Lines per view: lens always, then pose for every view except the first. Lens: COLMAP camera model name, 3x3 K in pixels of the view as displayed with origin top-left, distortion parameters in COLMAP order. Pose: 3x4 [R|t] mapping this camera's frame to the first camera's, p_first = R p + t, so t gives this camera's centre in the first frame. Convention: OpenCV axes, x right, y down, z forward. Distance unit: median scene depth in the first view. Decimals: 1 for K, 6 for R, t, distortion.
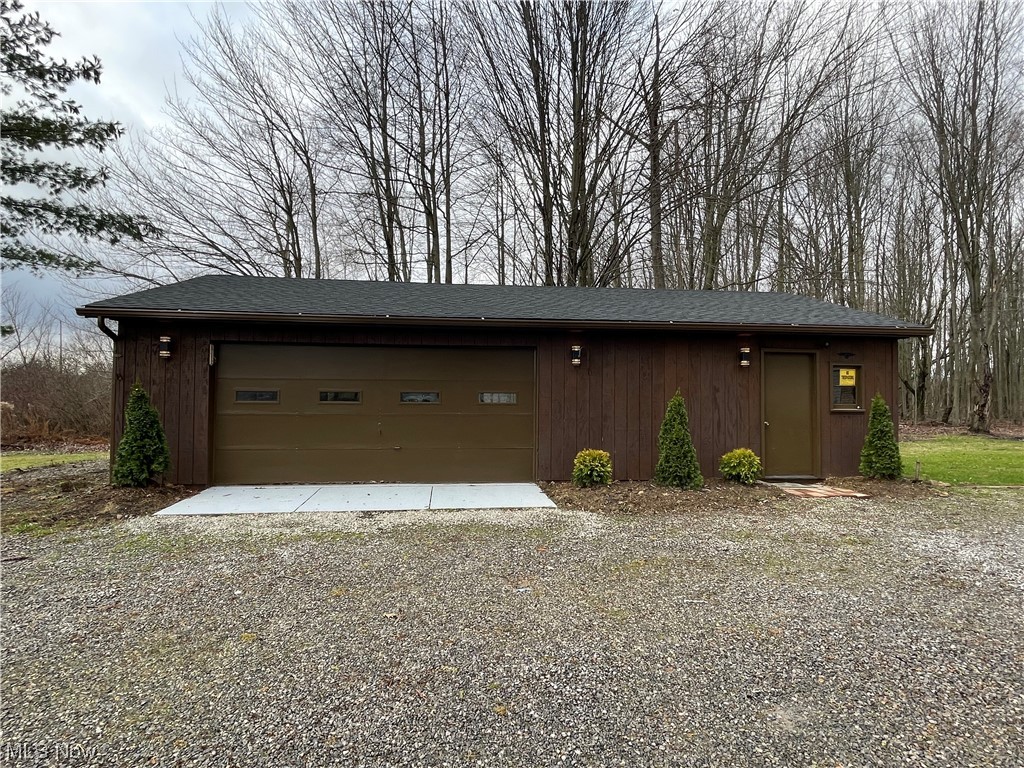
lens RADIAL K [[542.3, 0, 512.6], [0, 542.3, 380.9], [0, 0, 1]] dist [0.001712, 0.000069]
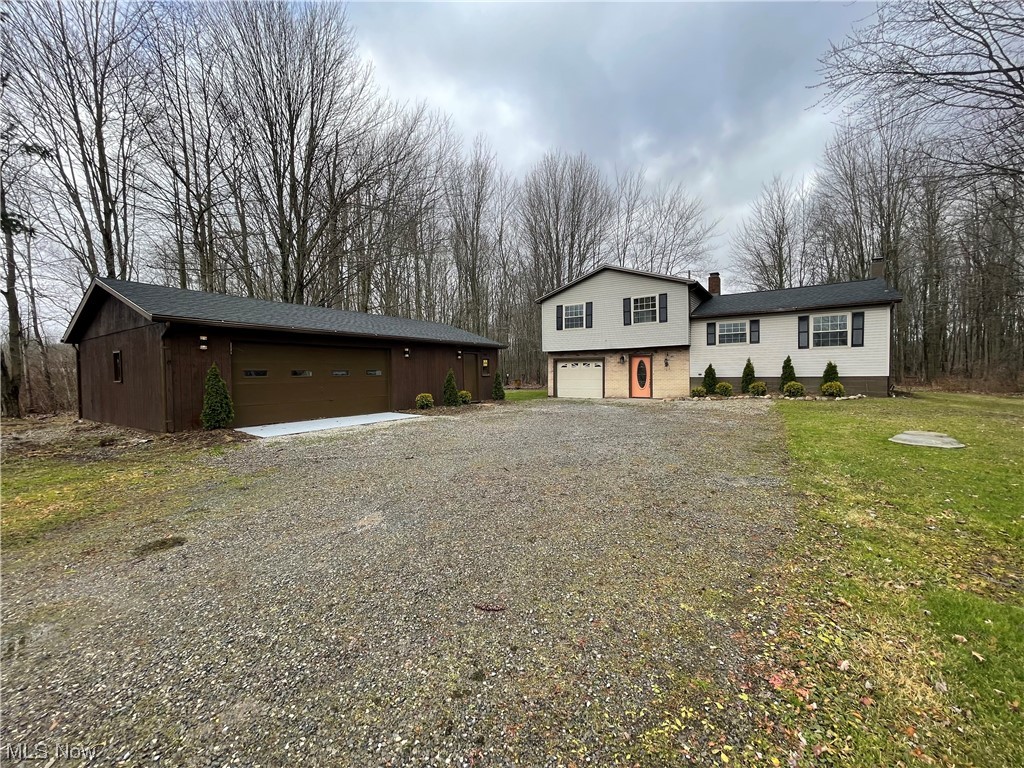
lens RADIAL K [[413.6, 0, 509.4], [0, 413.6, 380.9], [0, 0, 1]] dist [-0.004899, 0.001846]
pose [[0.658740, -0.030270, 0.751761, -0.919879], [0.004498, 0.999331, 0.036297, 0.007692], [-0.752357, -0.020529, 0.658436, -0.458725]]
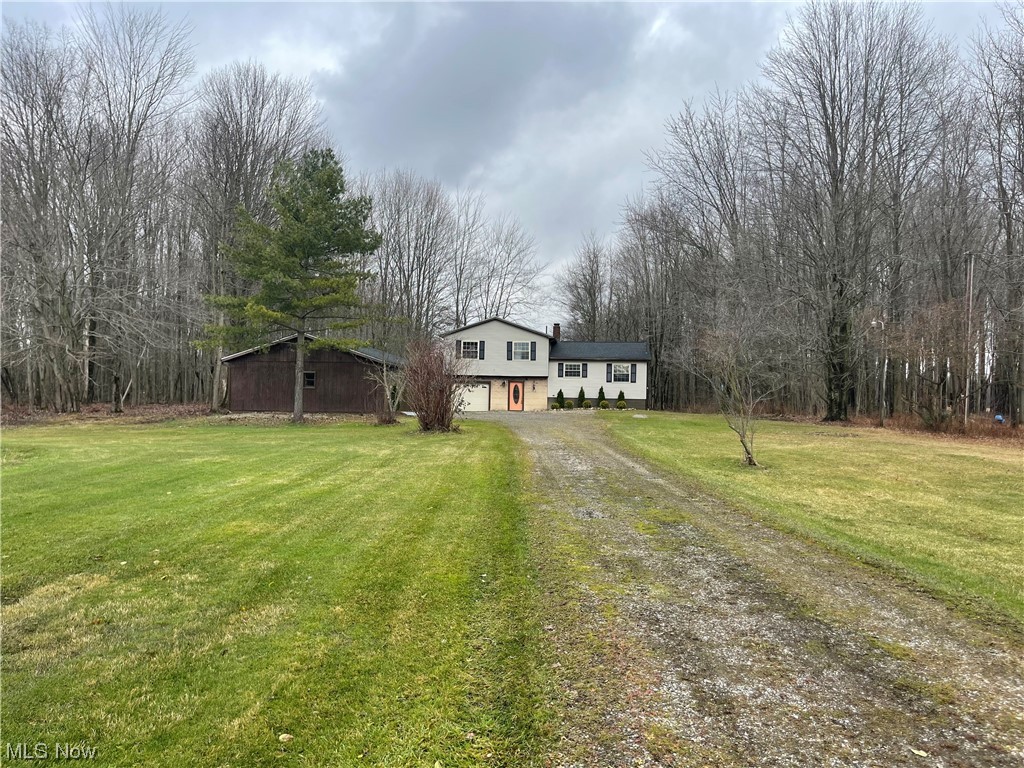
lens RADIAL K [[746.4, 0, 512.3], [0, 746.4, 386.1], [0, 0, 1]] dist [0.003689, 0.000066]
pose [[0.226412, 0.021069, 0.973804, -4.382479], [-0.037722, 0.999206, -0.012849, 0.067424], [-0.973301, -0.033825, 0.227027, -0.806483]]
